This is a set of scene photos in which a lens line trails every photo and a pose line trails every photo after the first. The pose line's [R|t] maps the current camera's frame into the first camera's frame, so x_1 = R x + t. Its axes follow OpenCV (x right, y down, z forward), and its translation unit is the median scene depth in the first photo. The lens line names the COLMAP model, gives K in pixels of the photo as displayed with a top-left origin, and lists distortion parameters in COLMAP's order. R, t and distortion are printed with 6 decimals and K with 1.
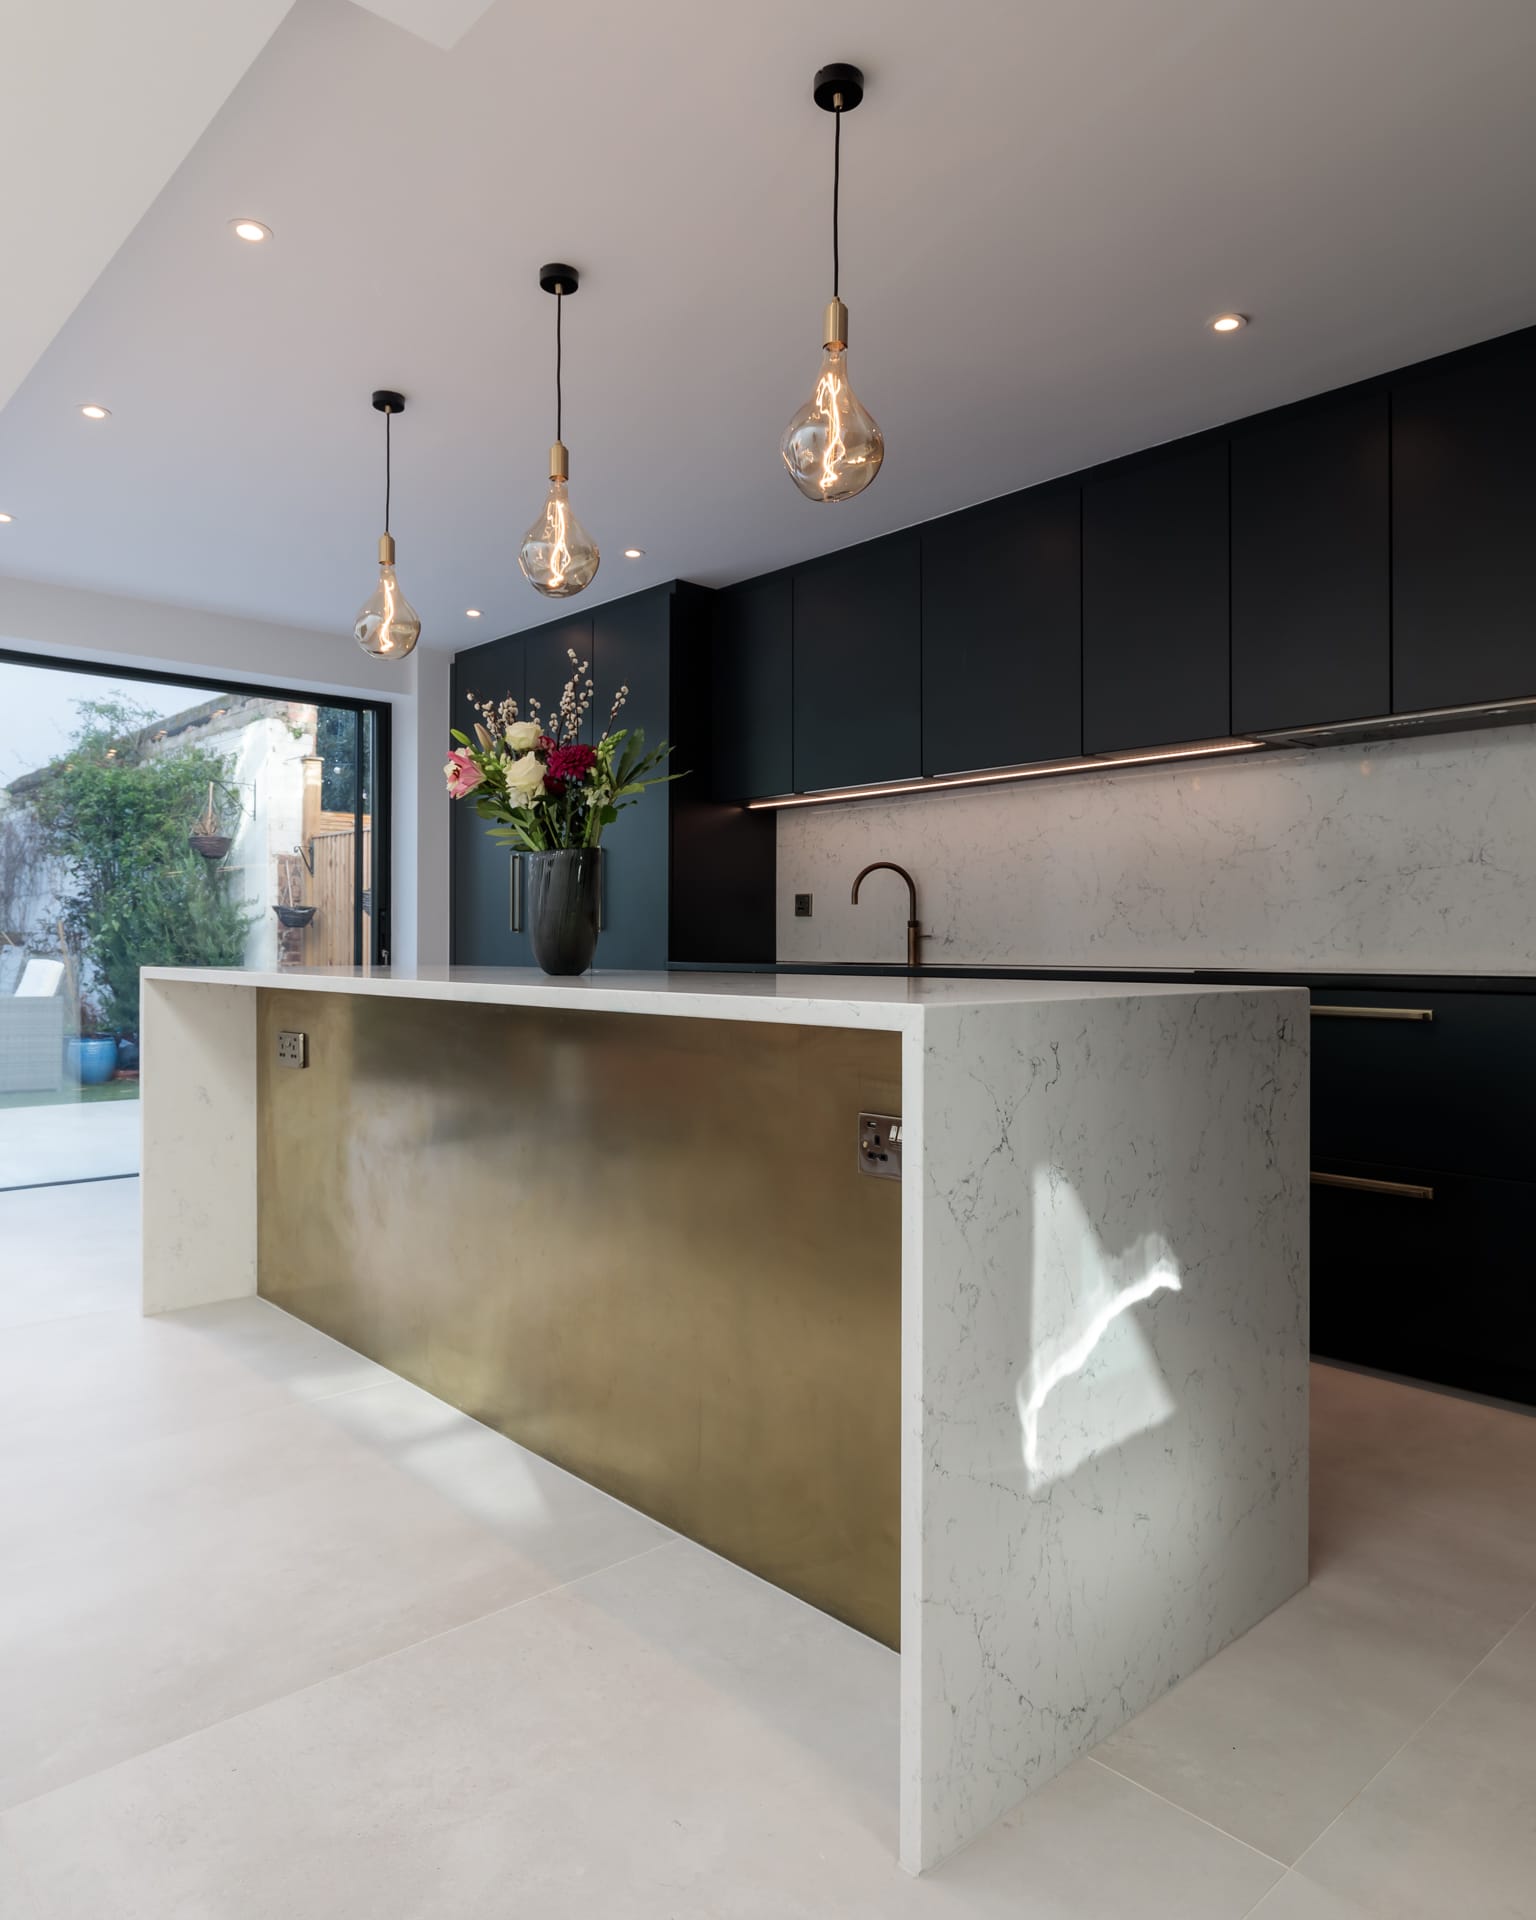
lens RADIAL K [[1226.4, 0, 777.0], [0, 1226.4, 919.7], [0, 0, 1]] dist [0.019816, 0.000045]
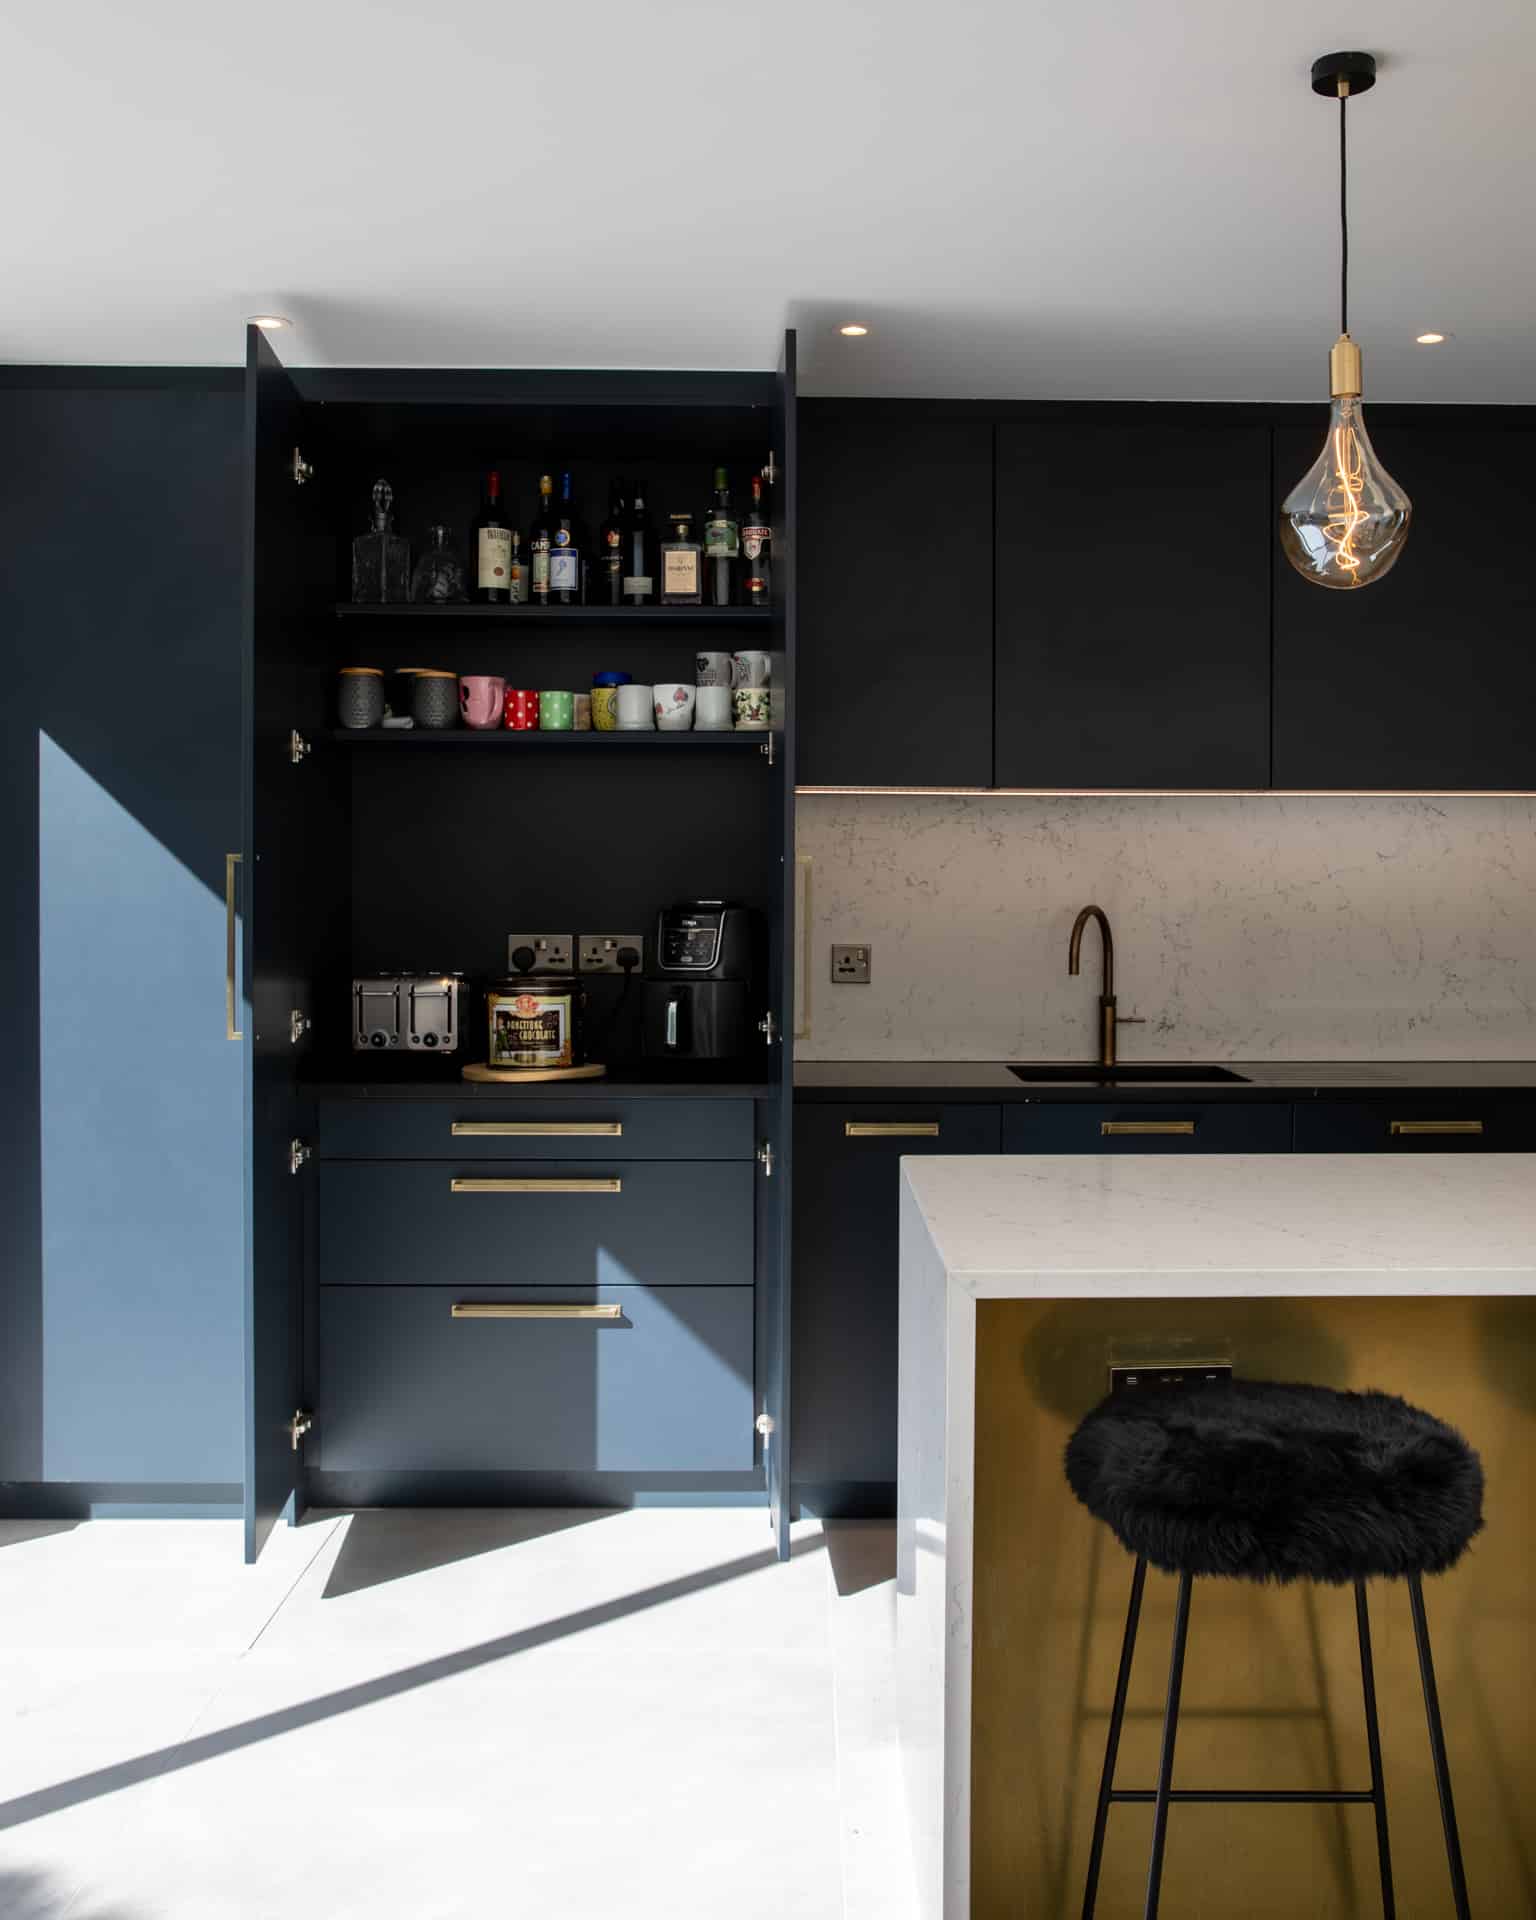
lens RADIAL K [[1973.2, 0, 846.6], [0, 1973.2, 887.3], [0, 0, 1]] dist [-0.019764, 0.016492]
pose [[0.652007, 0.001096, 0.758212, -0.702311], [-0.018029, 0.999739, 0.014058, -0.062691], [-0.757999, -0.022835, 0.651856, 0.403510]]
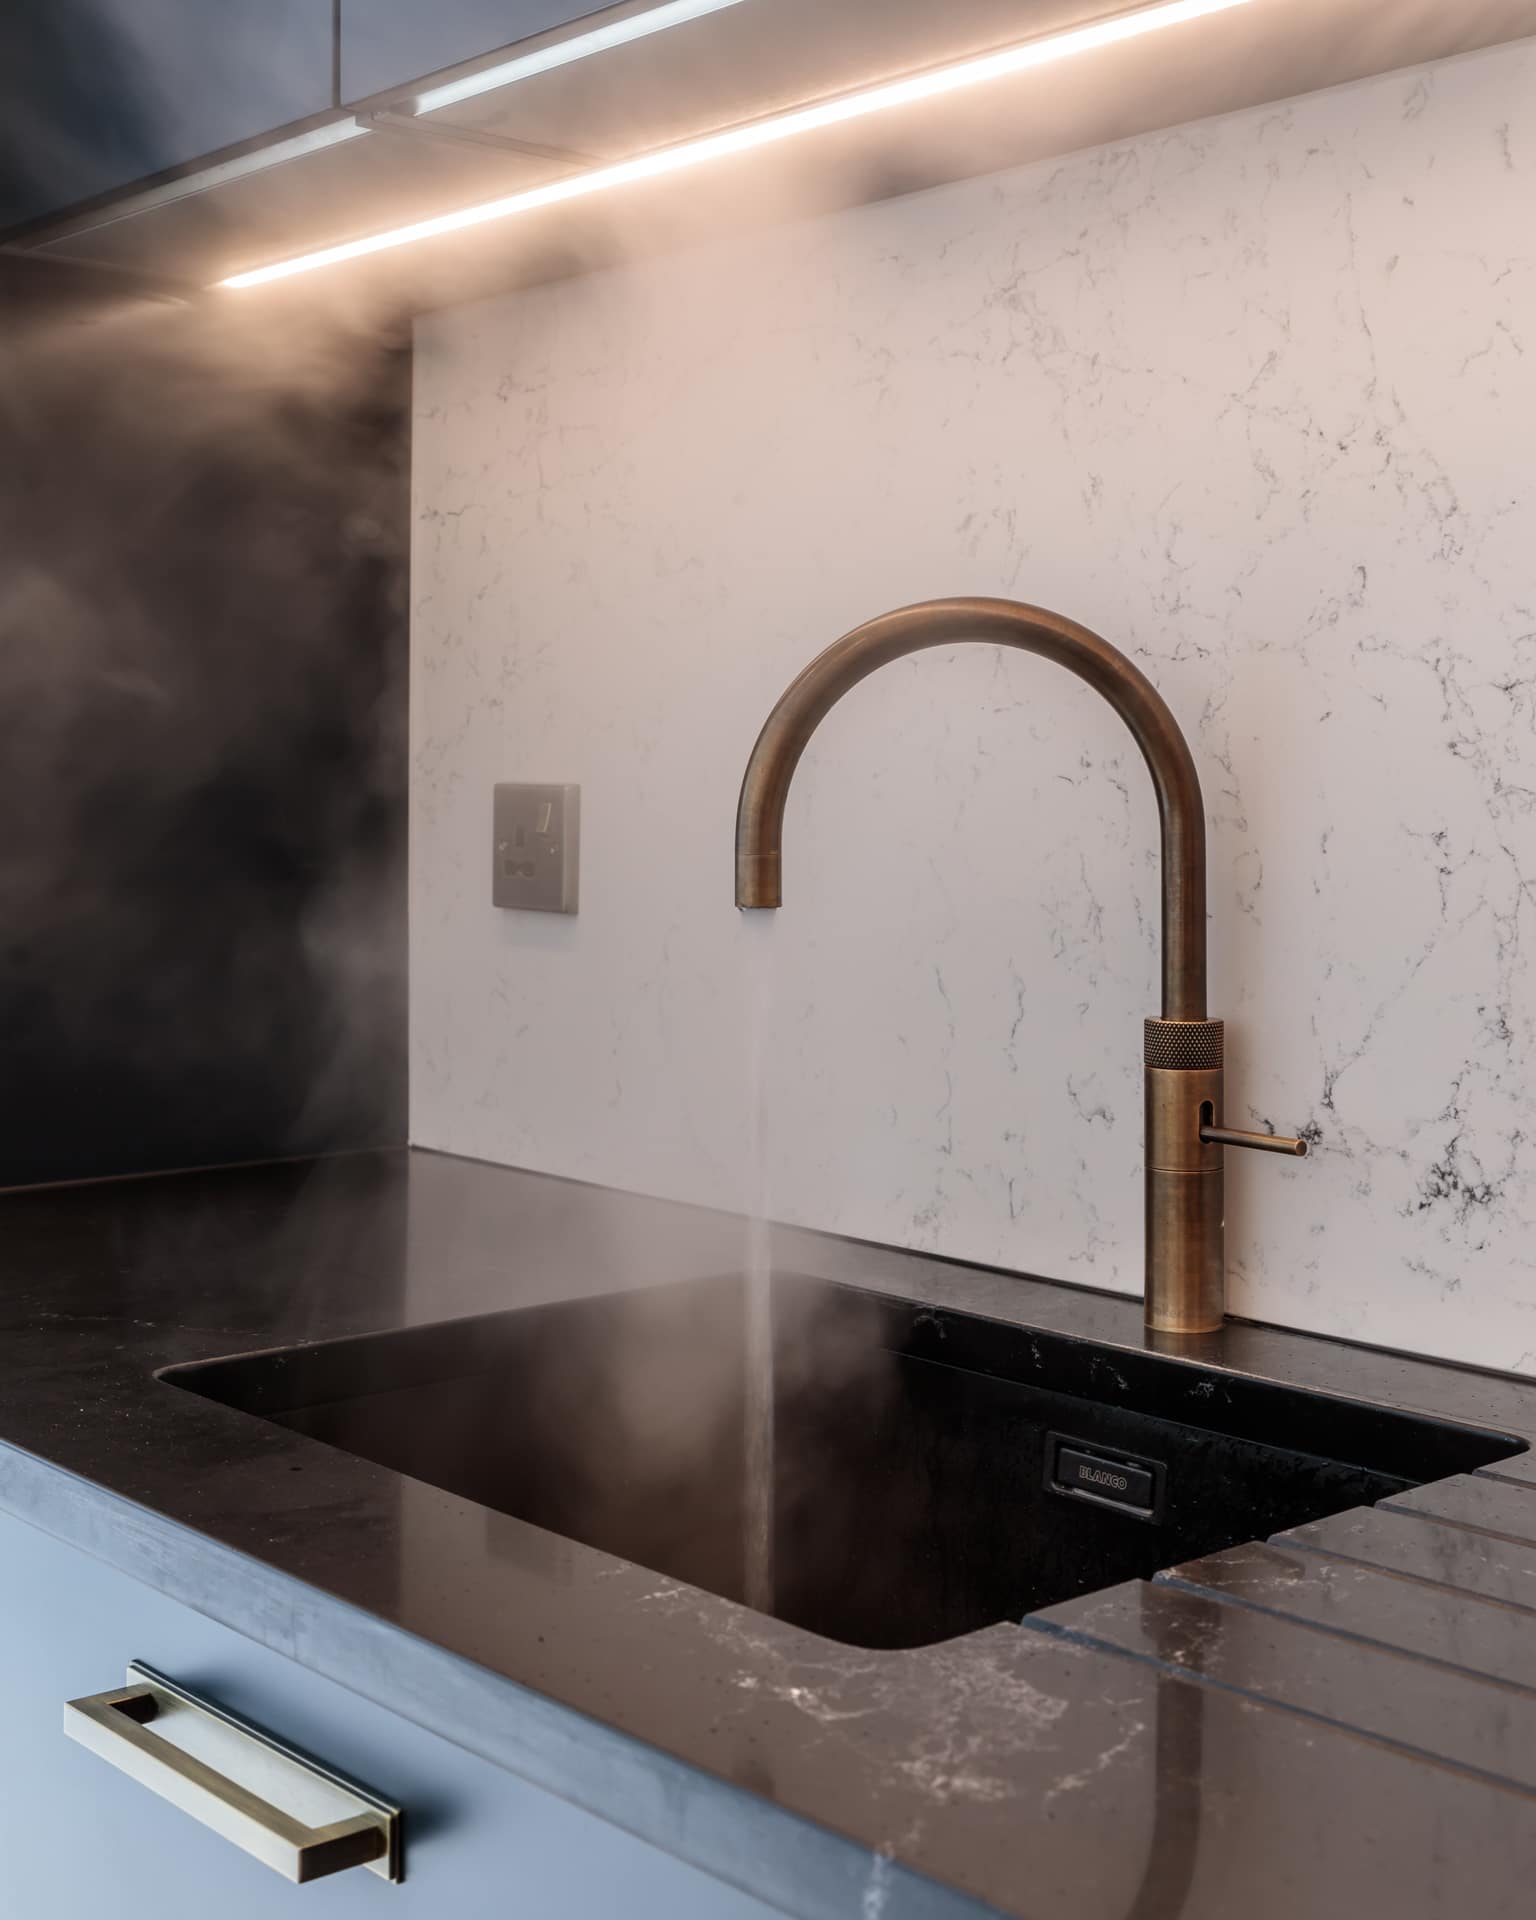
lens RADIAL K [[2488.8, 0, 768.3], [0, 2488.8, 729.2], [0, 0, 1]] dist [0.008654, 0.010335]
pose [[0.999508, -0.002679, -0.031254, 0.067219], [0.002779, 0.999991, 0.003164, -0.030602], [0.031246, -0.003250, 0.999506, 0.662399]]
